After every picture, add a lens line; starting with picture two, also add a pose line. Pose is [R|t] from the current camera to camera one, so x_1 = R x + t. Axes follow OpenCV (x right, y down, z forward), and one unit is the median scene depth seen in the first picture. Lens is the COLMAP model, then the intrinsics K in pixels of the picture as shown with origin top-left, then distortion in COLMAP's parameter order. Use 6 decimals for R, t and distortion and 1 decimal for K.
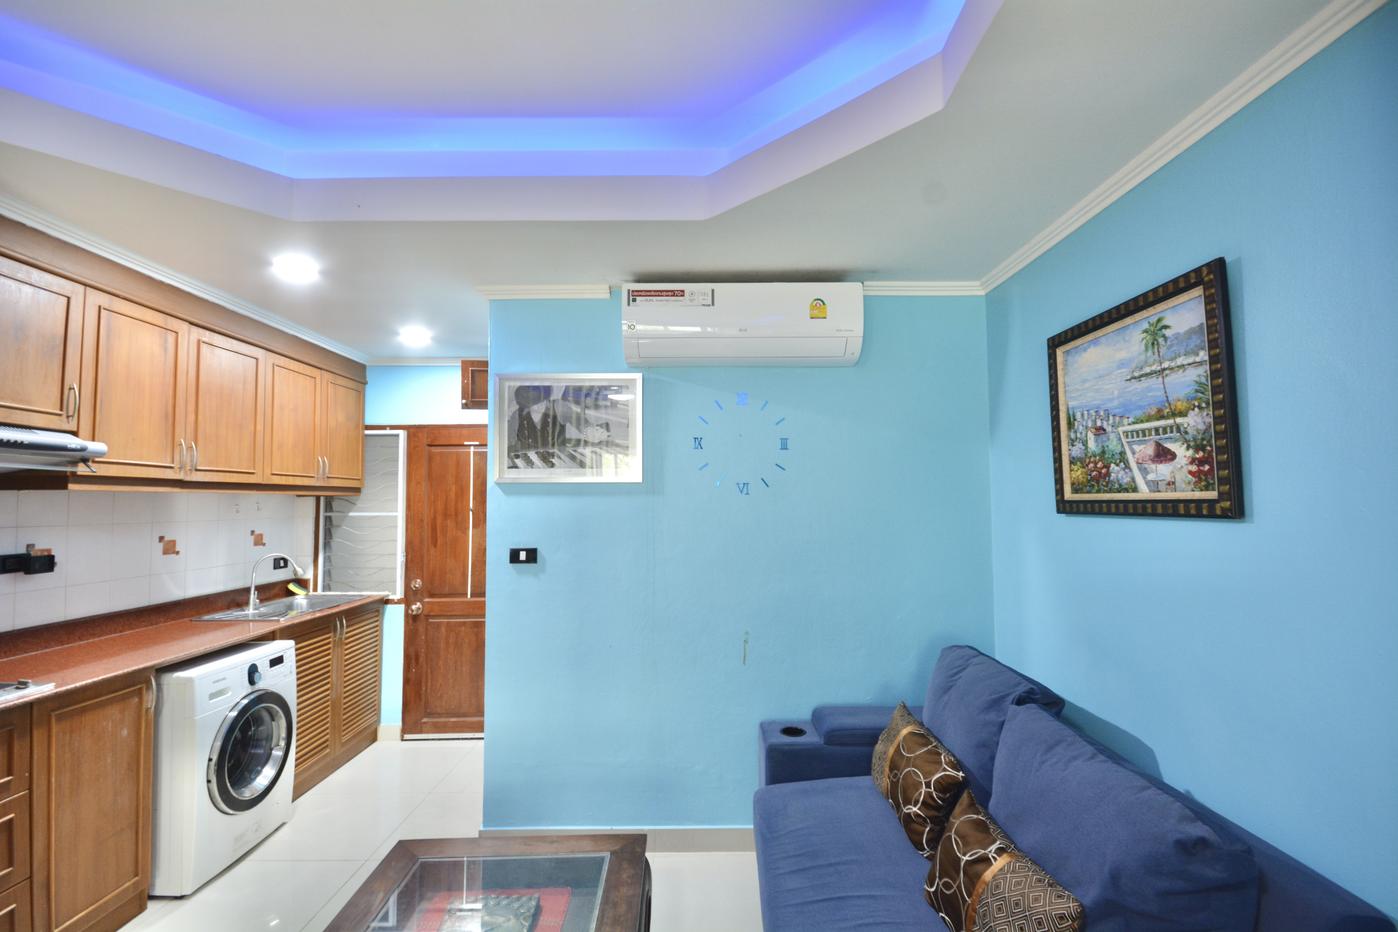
lens RADIAL K [[611.4, 0, 704.2], [0, 611.4, 470.6], [0, 0, 1]] dist [0.011896, -0.014555]
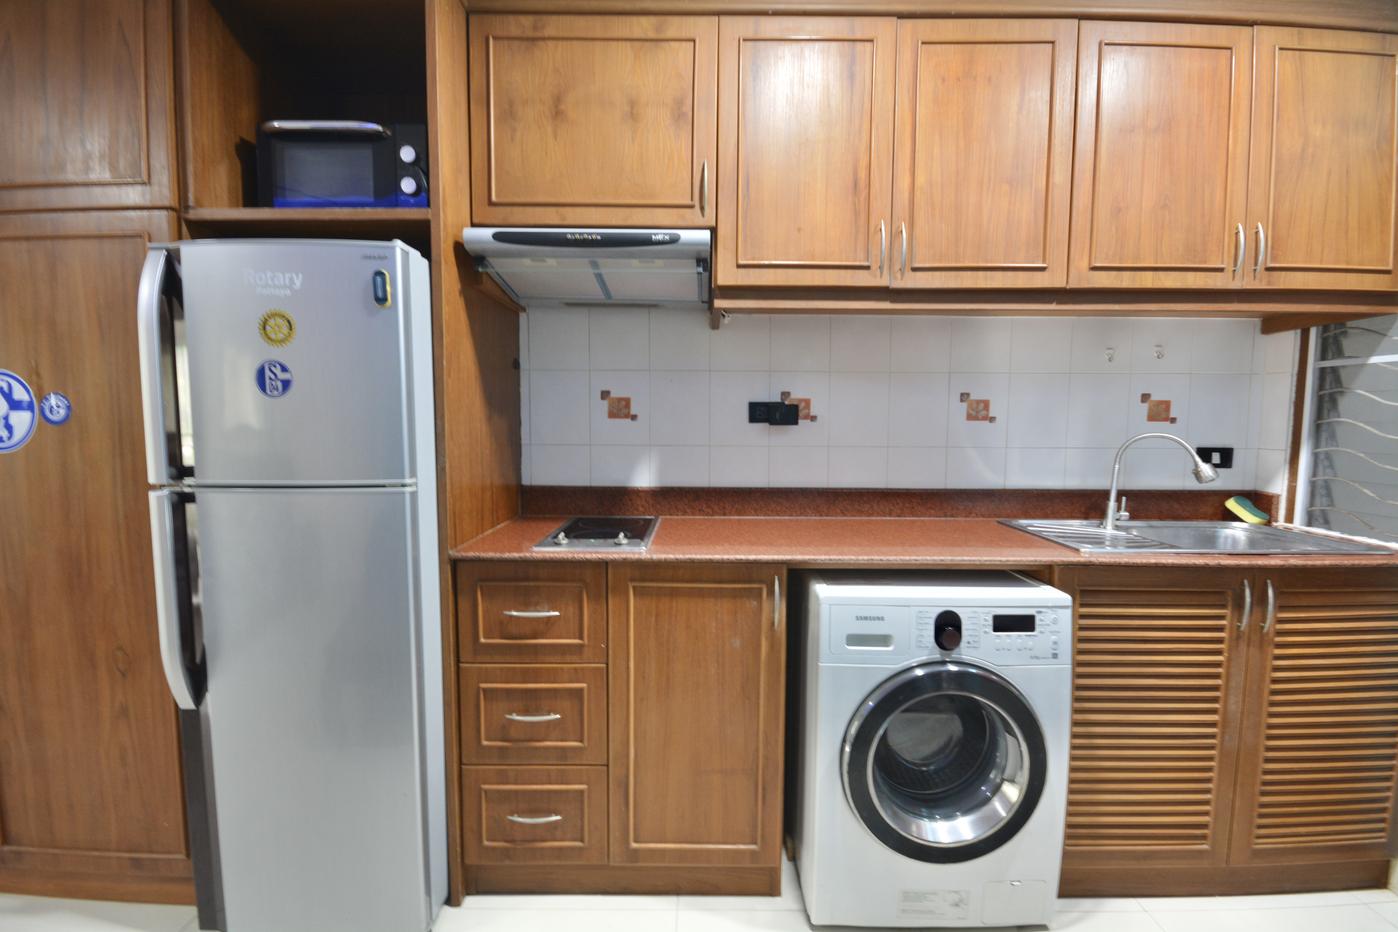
lens RADIAL K [[611.4, 0, 704.2], [0, 611.4, 470.6], [0, 0, 1]] dist [0.011896, -0.014555]
pose [[-0.007865, 0.089013, -0.995999, -0.189870], [0.045960, 0.995010, 0.088562, 0.121961], [0.998912, -0.045080, -0.011917, 0.722918]]
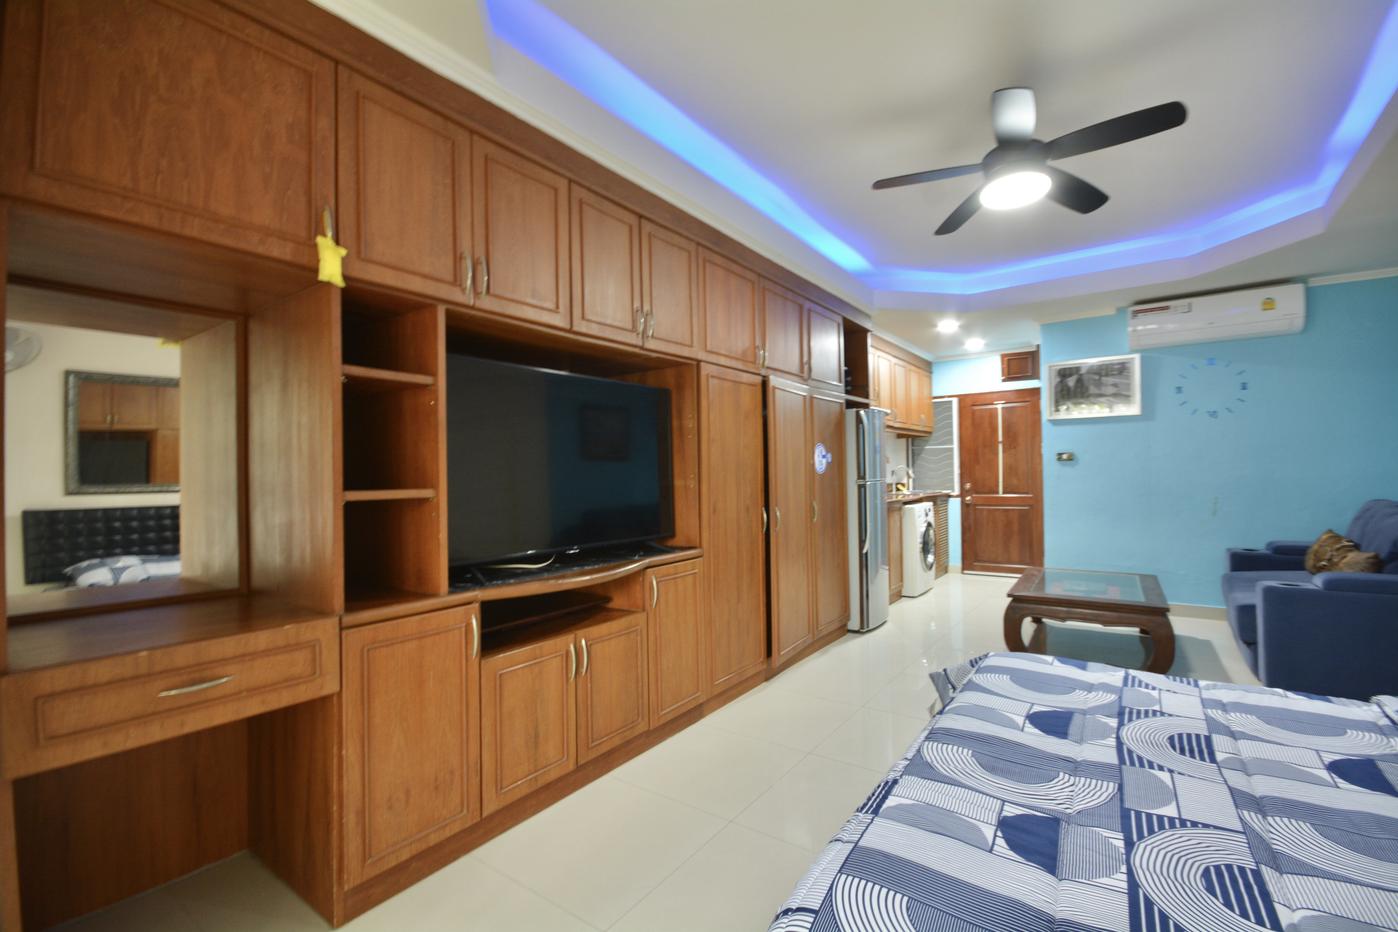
lens RADIAL K [[611.4, 0, 704.2], [0, 611.4, 470.6], [0, 0, 1]] dist [0.011896, -0.014555]
pose [[0.810501, -0.009877, -0.585654, -0.080968], [0.043708, 0.998090, 0.043656, 0.045307], [0.584105, -0.060982, 0.809384, -1.127935]]
